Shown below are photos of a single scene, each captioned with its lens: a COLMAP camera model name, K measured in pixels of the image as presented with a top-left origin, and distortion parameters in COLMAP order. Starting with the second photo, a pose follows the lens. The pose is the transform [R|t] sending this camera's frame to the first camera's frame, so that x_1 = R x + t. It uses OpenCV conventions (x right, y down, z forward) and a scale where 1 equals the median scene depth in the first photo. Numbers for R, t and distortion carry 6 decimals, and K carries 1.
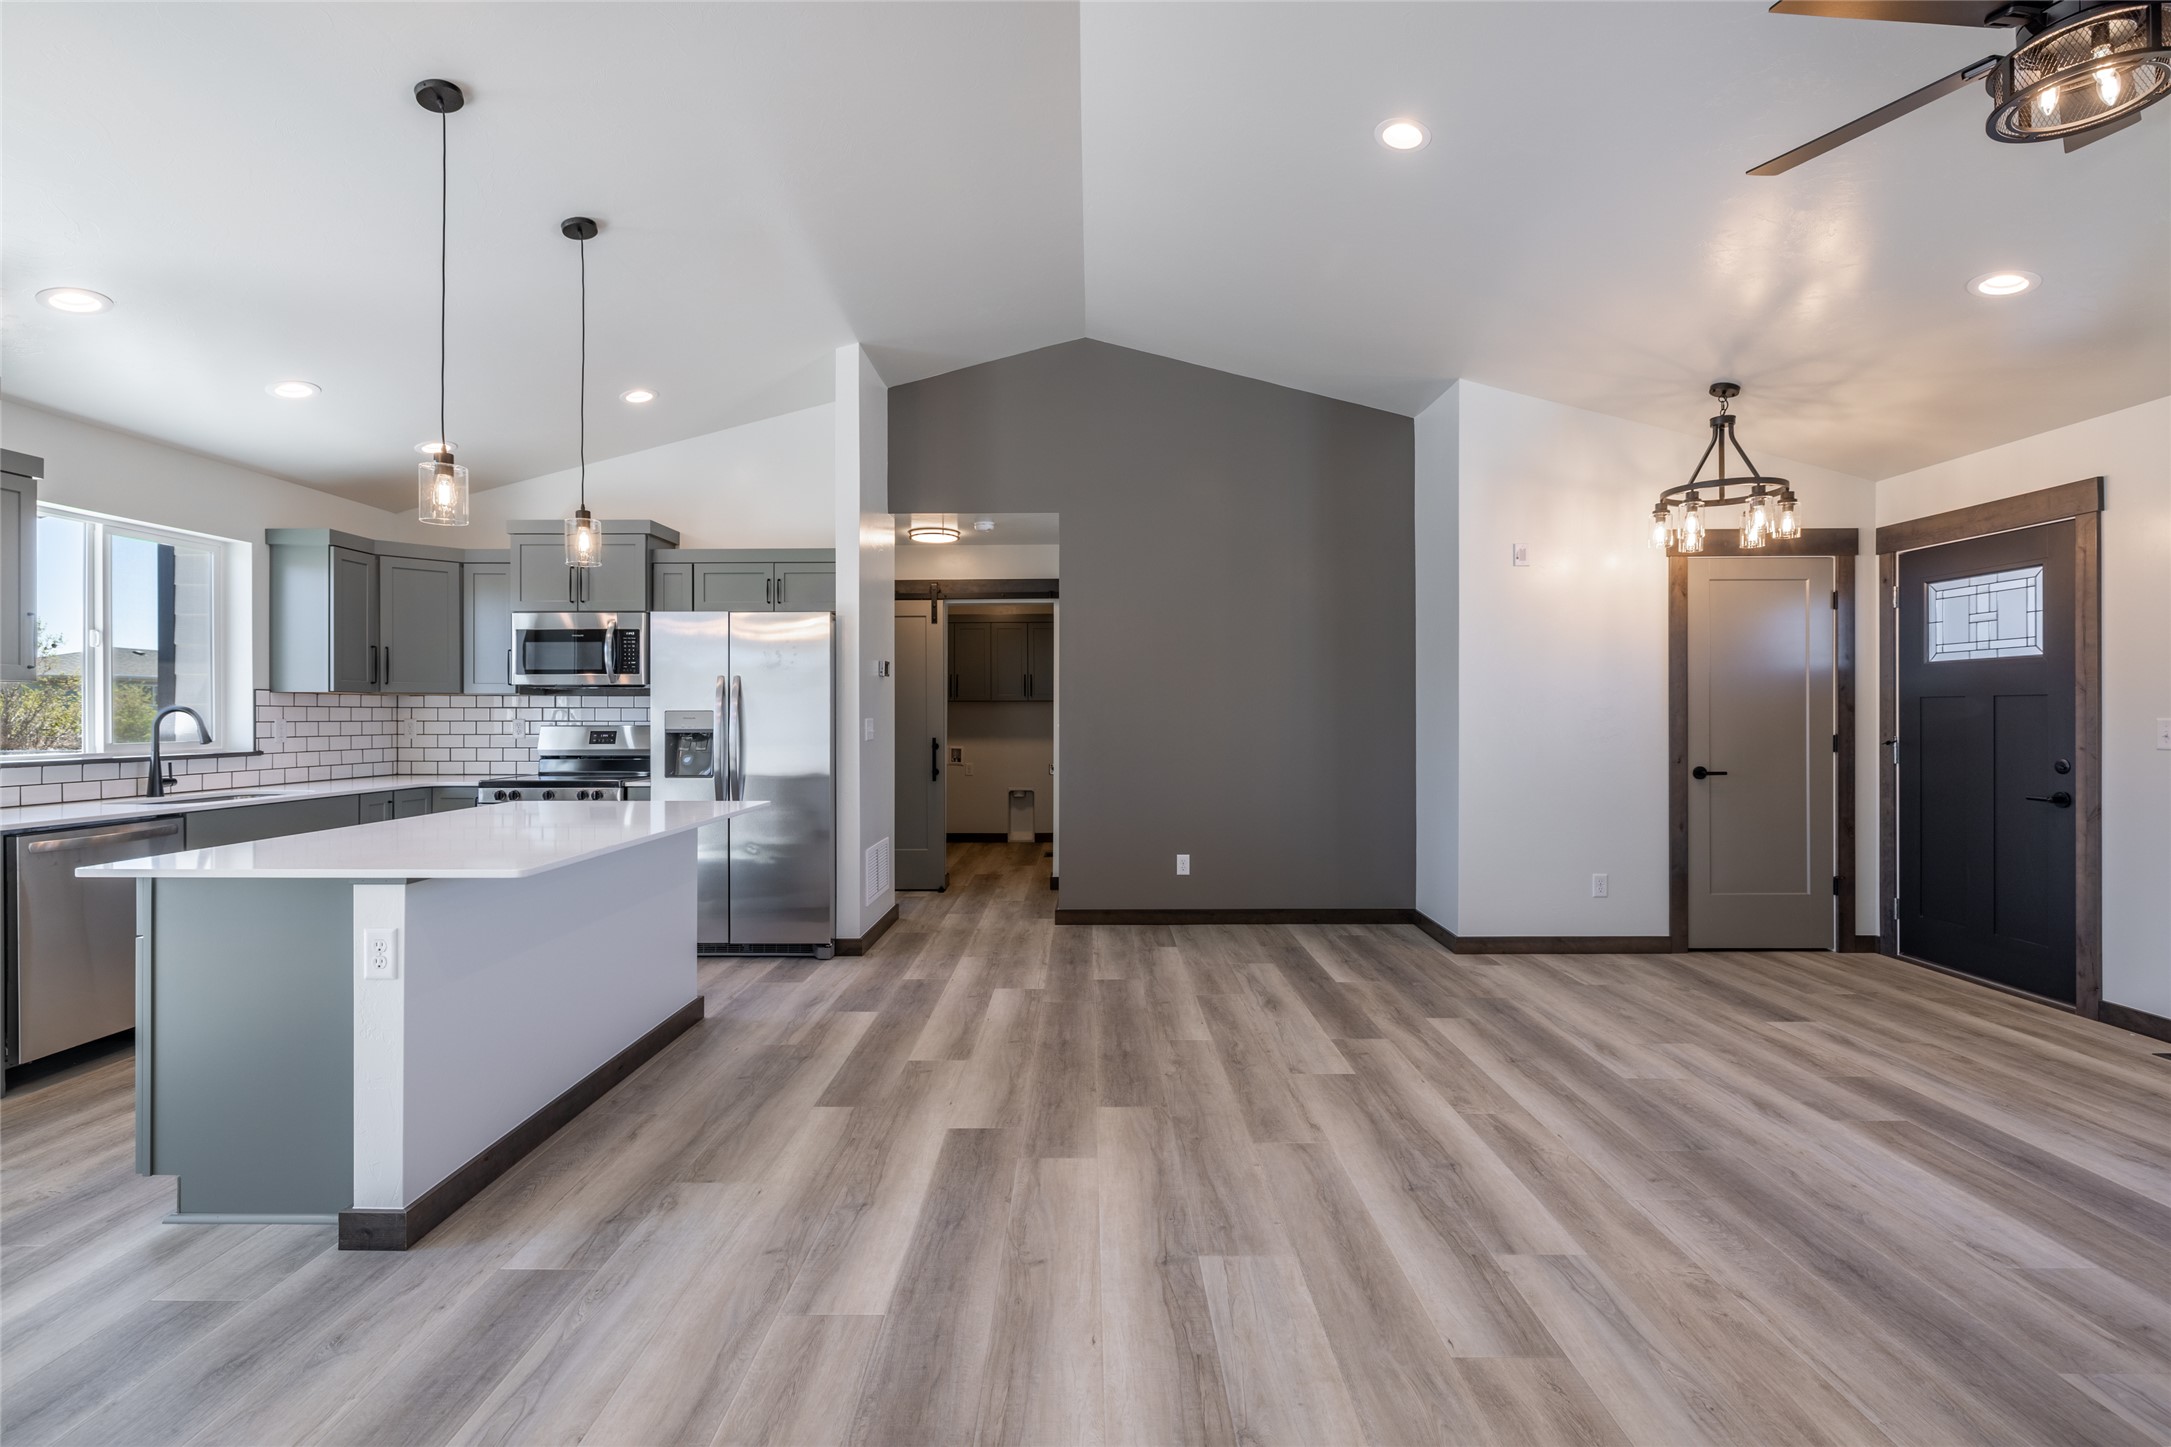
lens RADIAL K [[987.7, 0, 1084.3], [0, 987.7, 713.3], [0, 0, 1]] dist [-0.004675, 0.001274]
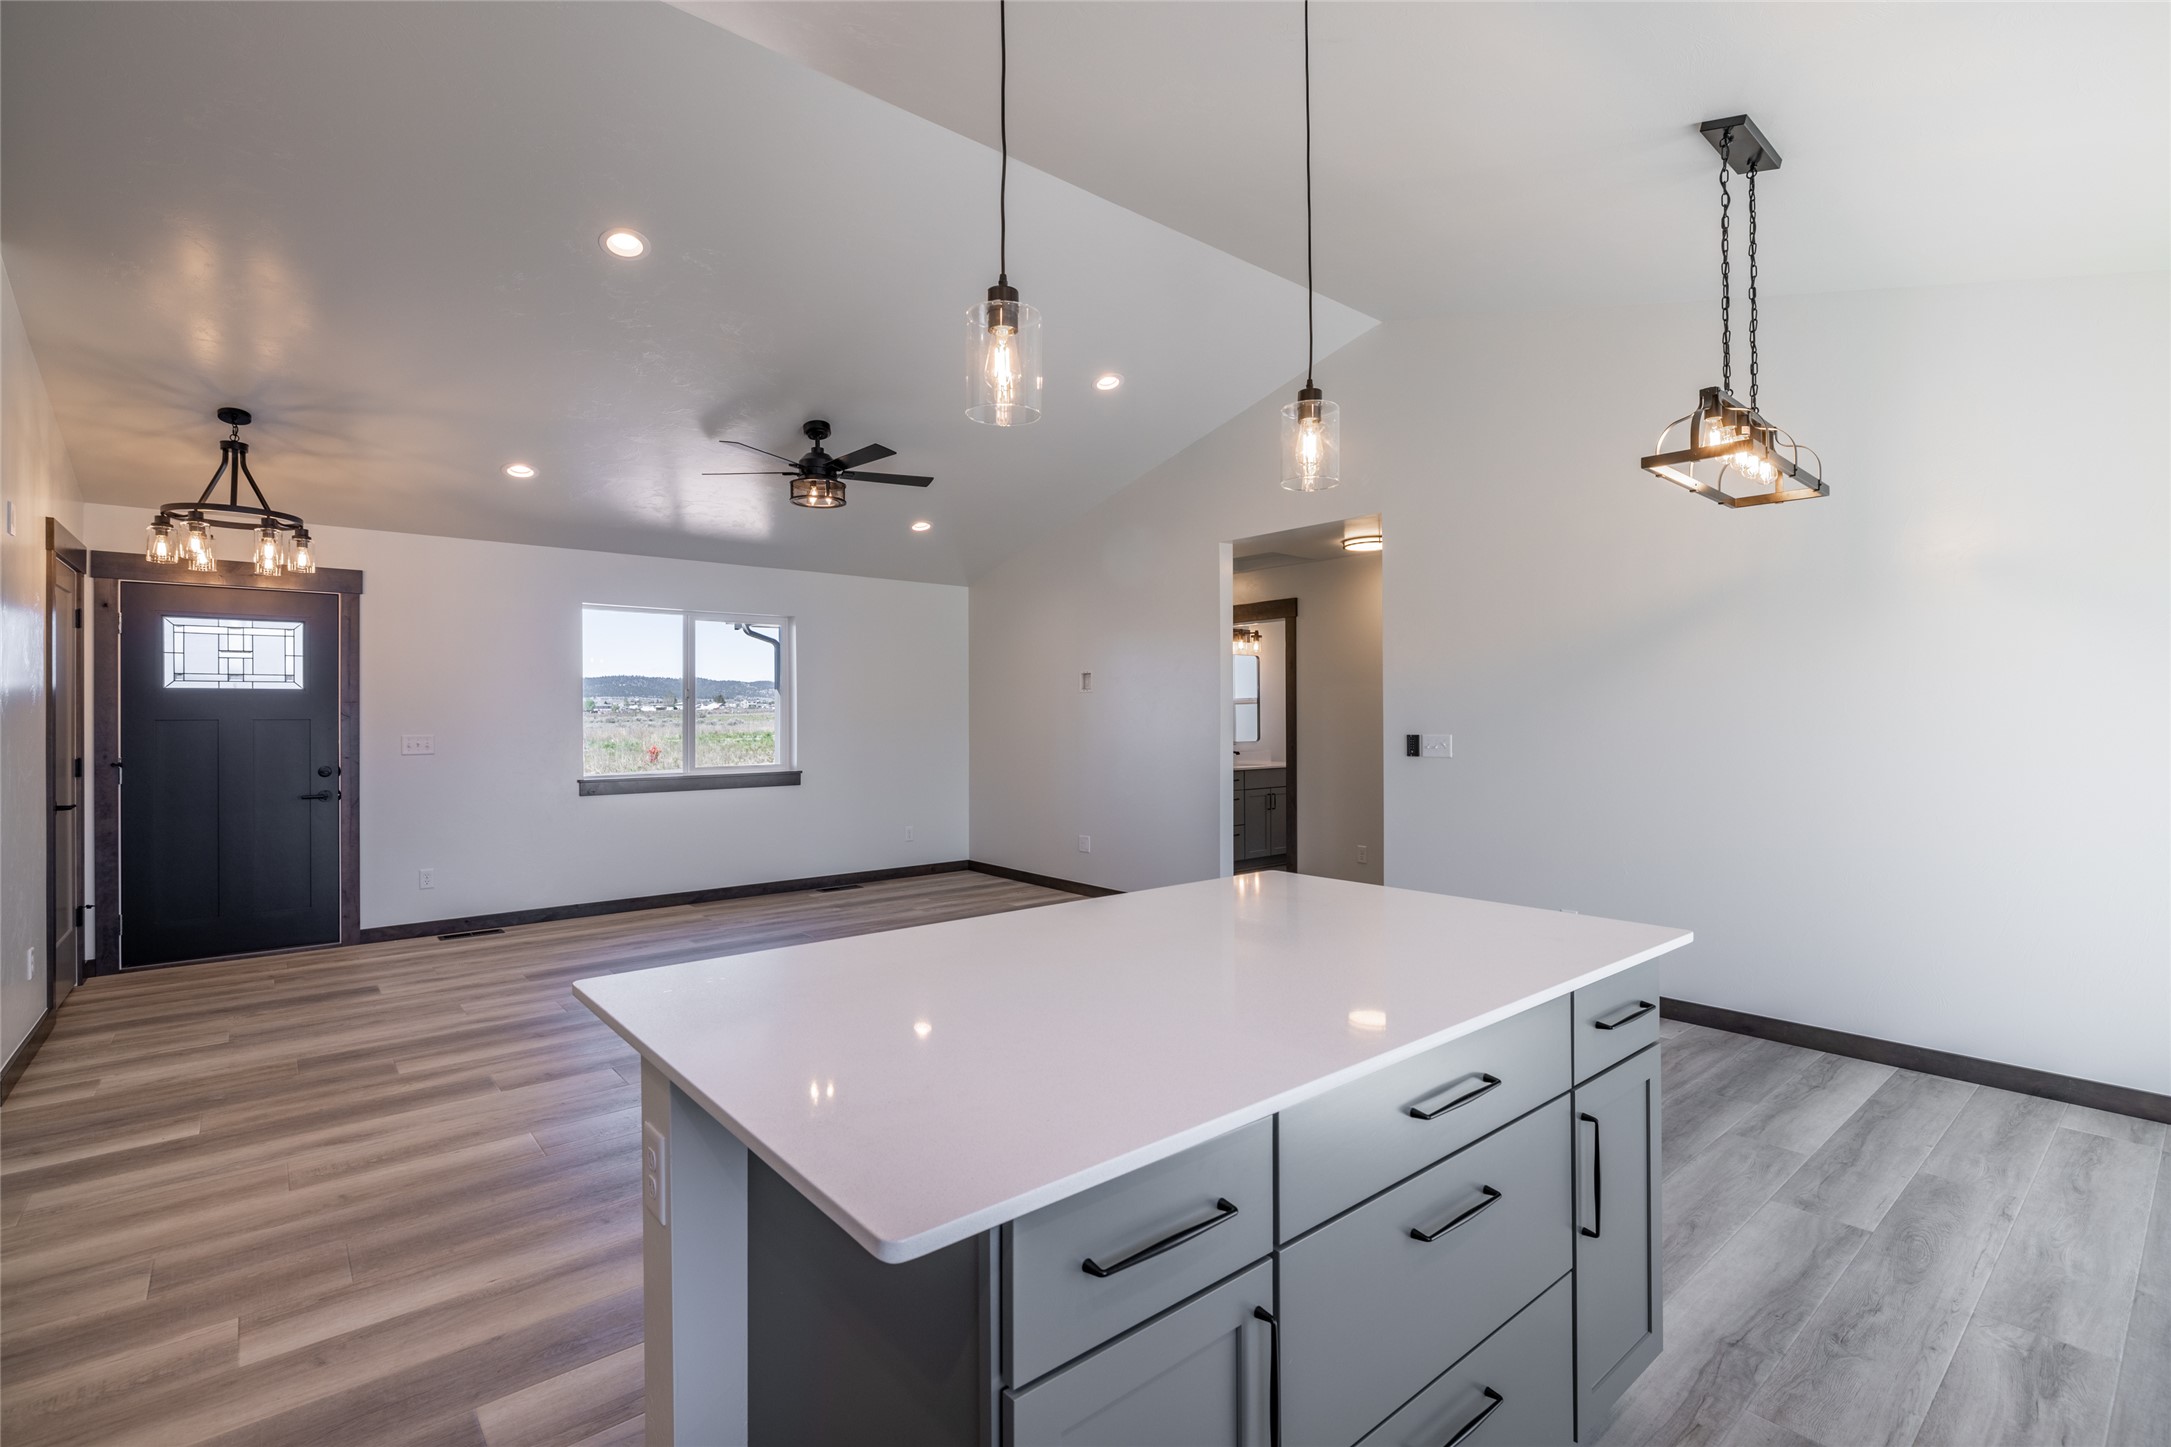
lens RADIAL K [[987.7, 0, 1081.6], [0, 987.7, 713.6], [0, 0, 1]] dist [-0.004675, 0.001274]
pose [[-0.645626, 0.006528, 0.763626, -0.694267], [0.005654, 0.999977, -0.003768, -0.015078], [-0.763633, 0.001885, -0.645648, 1.012761]]
